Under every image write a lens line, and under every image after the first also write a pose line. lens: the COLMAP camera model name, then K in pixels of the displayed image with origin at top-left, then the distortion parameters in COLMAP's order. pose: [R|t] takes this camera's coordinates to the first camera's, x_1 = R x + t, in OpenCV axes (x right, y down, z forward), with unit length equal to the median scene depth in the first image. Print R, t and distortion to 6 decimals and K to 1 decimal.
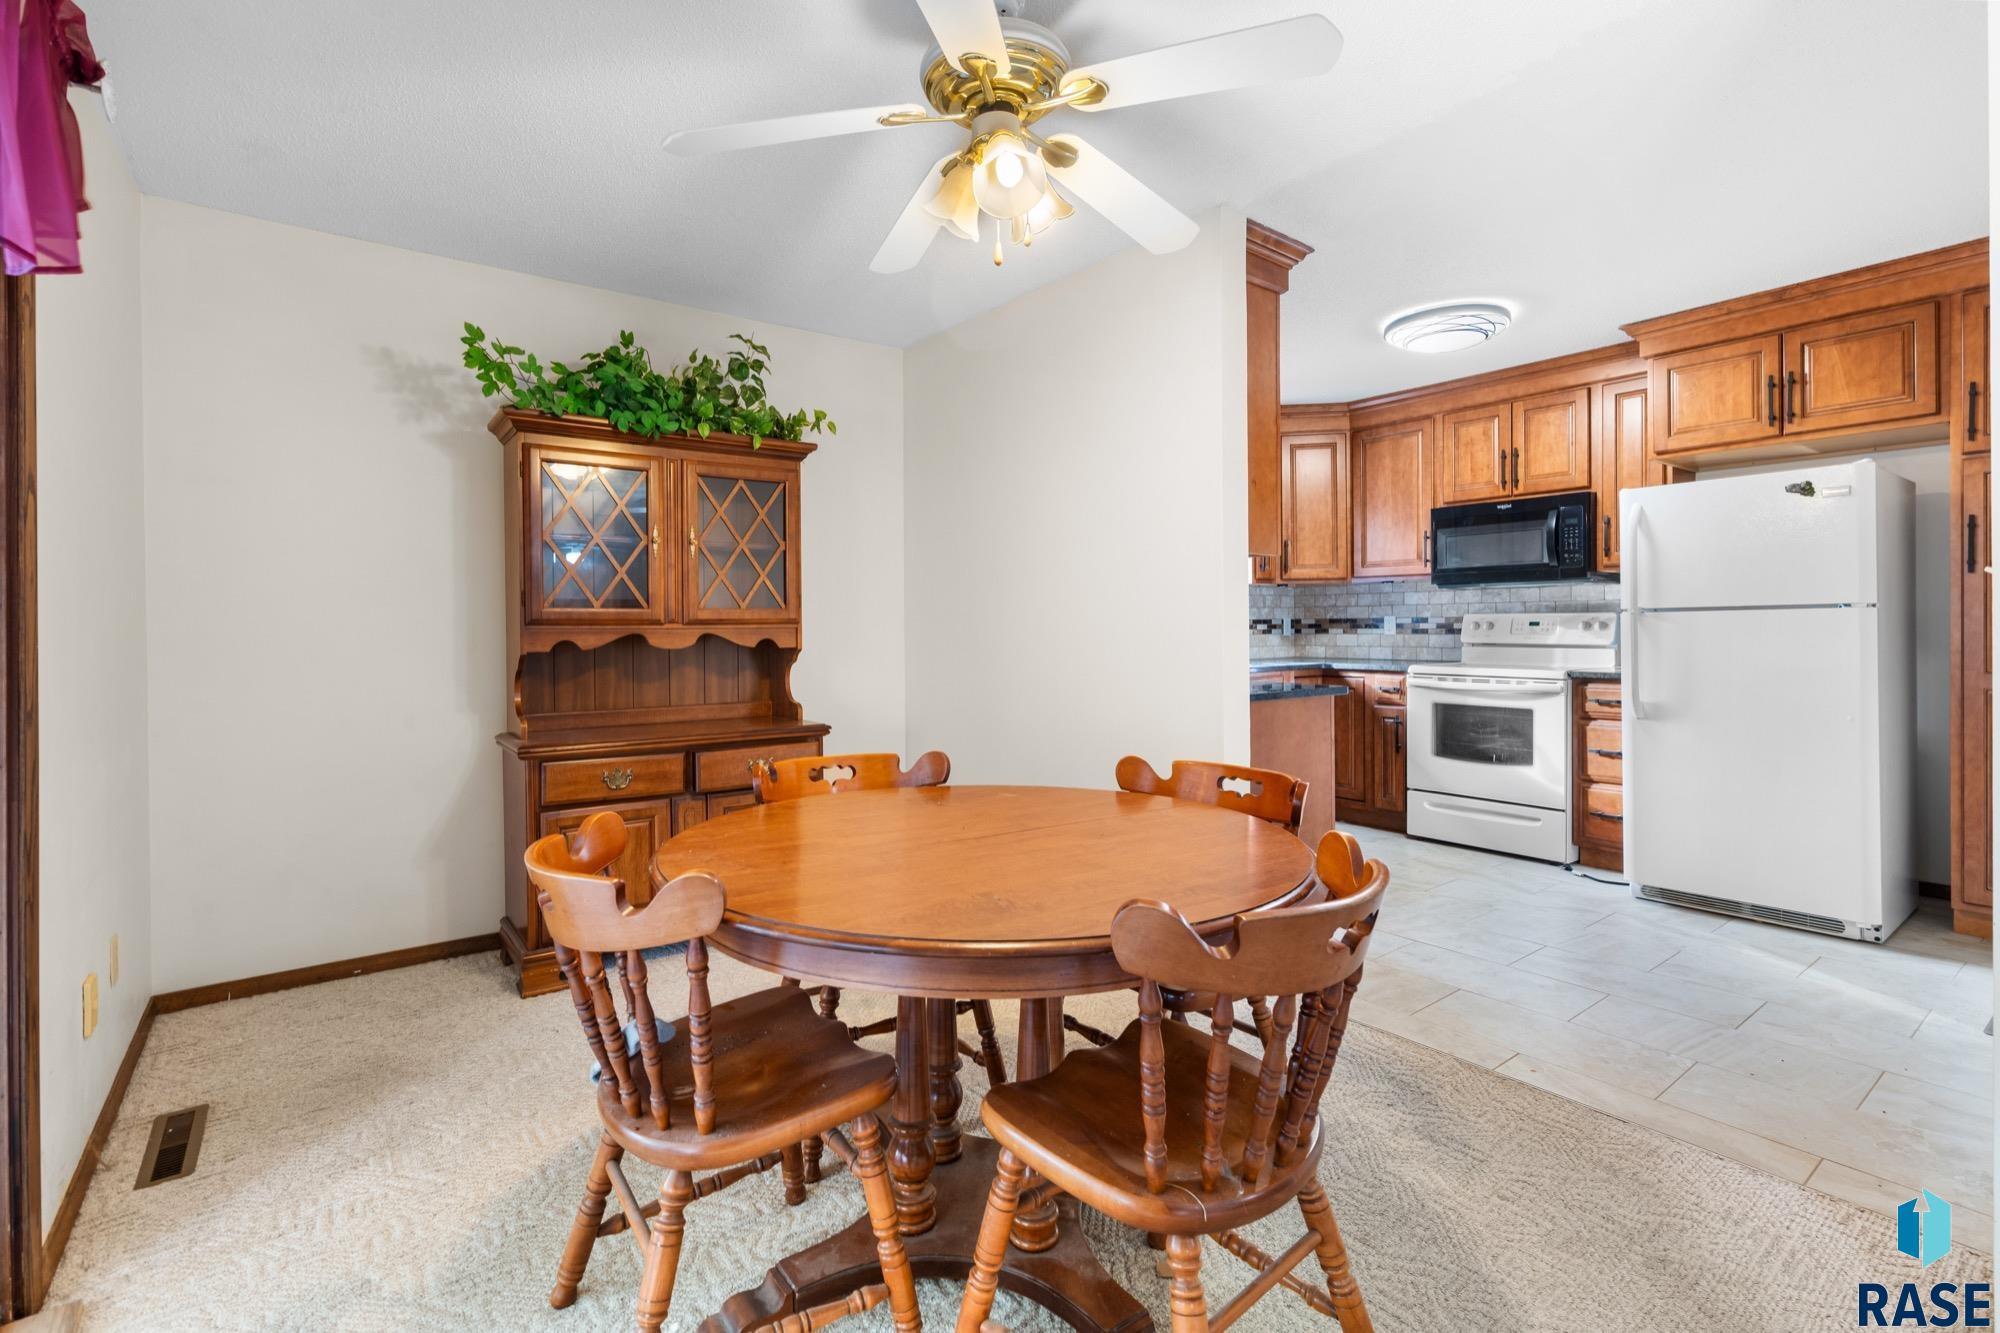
lens RADIAL K [[941.0, 0, 985.3], [0, 941.0, 605.9], [0, 0, 1]] dist [0.001062, 0.000302]
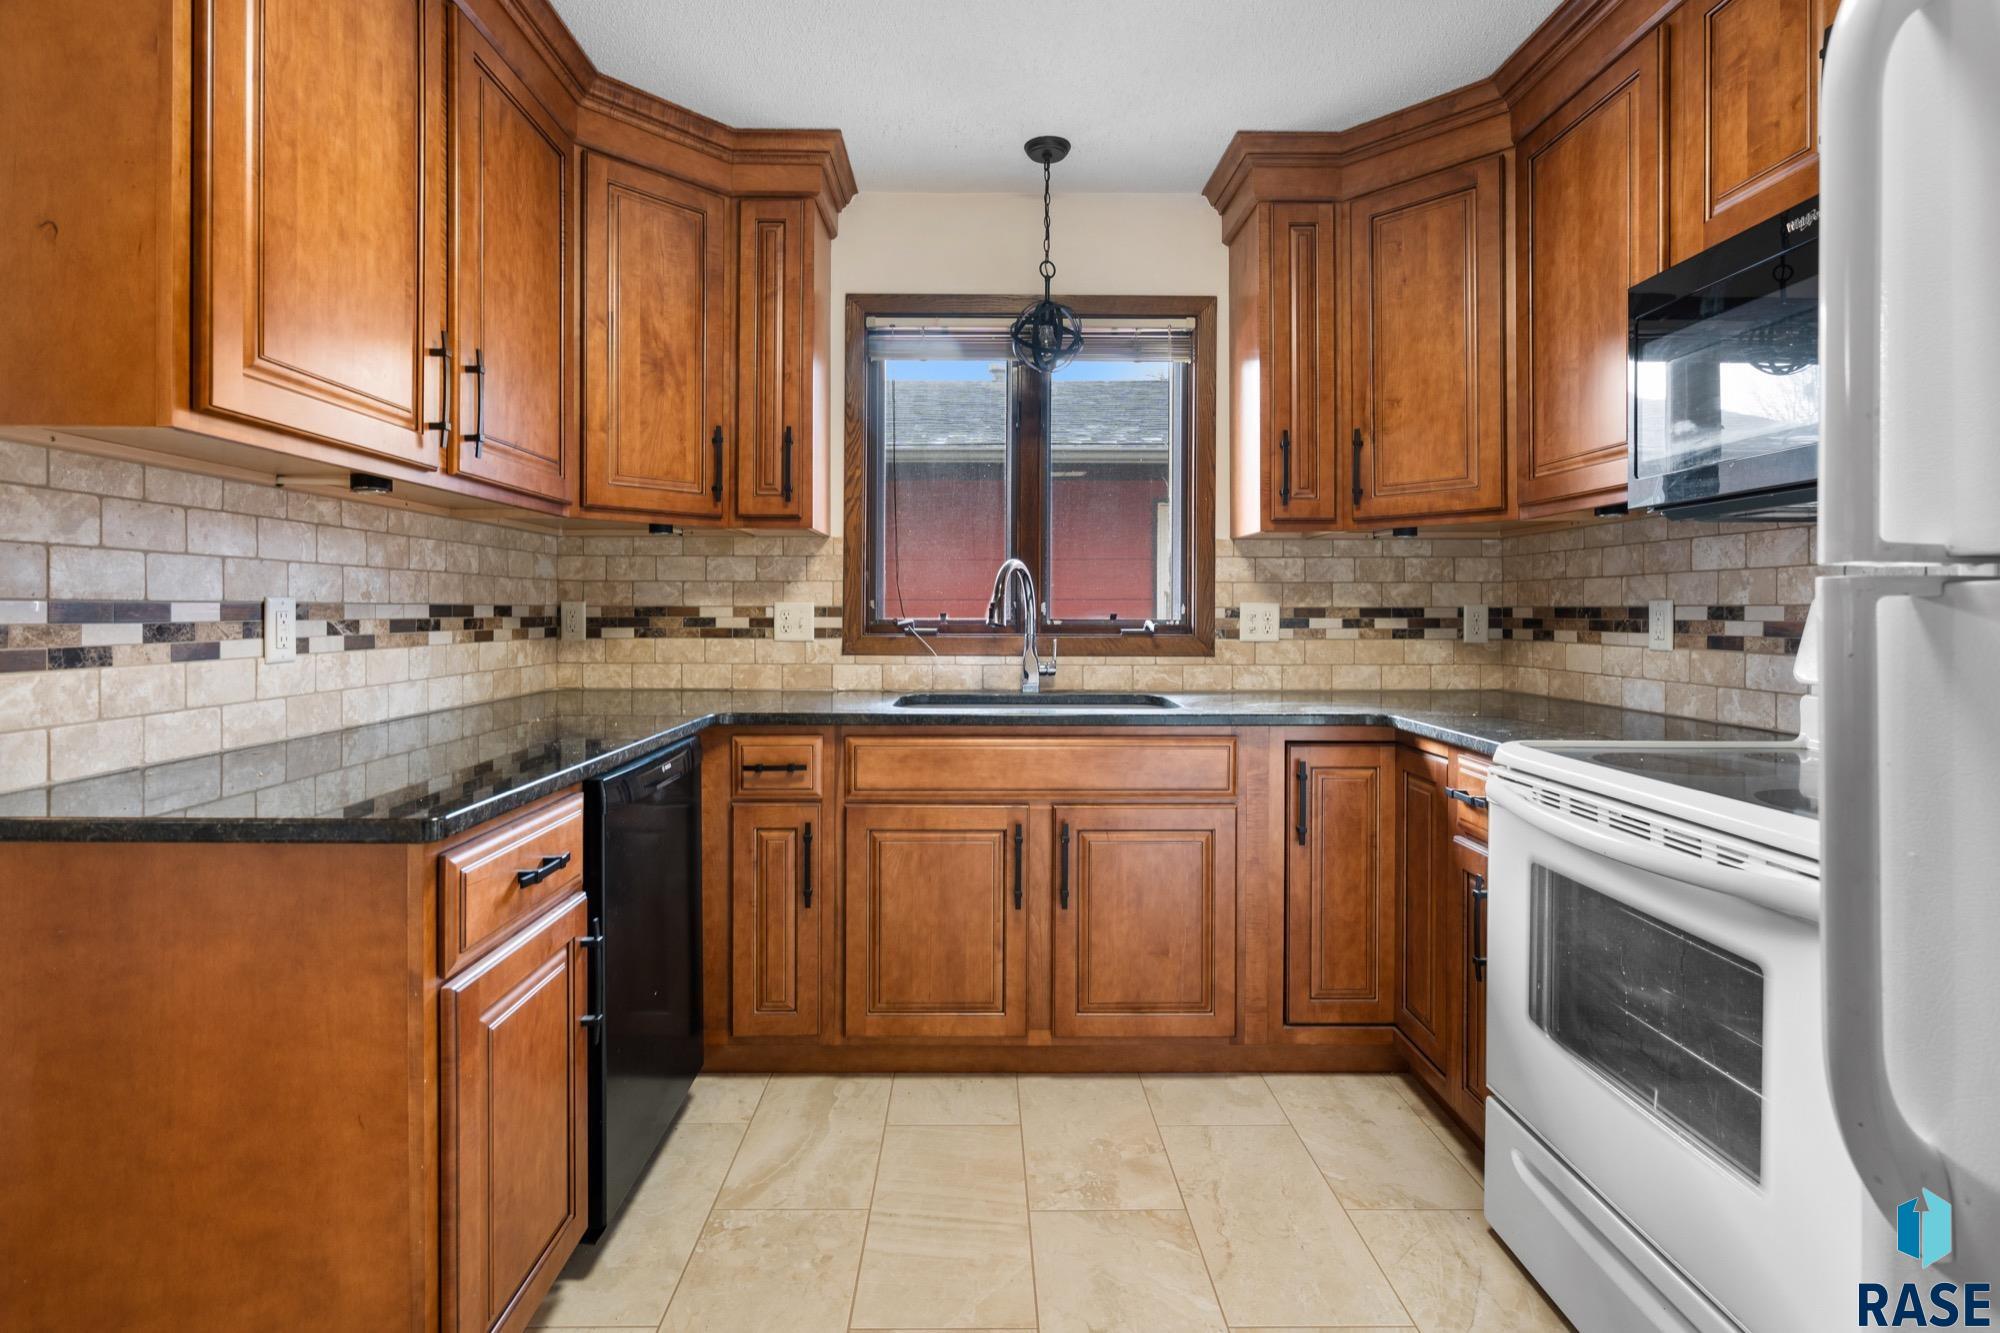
lens RADIAL K [[941.0, 0, 985.3], [0, 941.0, 605.9], [0, 0, 1]] dist [0.001062, 0.000302]
pose [[0.810056, 0.006024, -0.586321, 0.433370], [0.004860, 0.999844, 0.016987, 0.004661], [0.586332, -0.016610, 0.809901, 0.520475]]
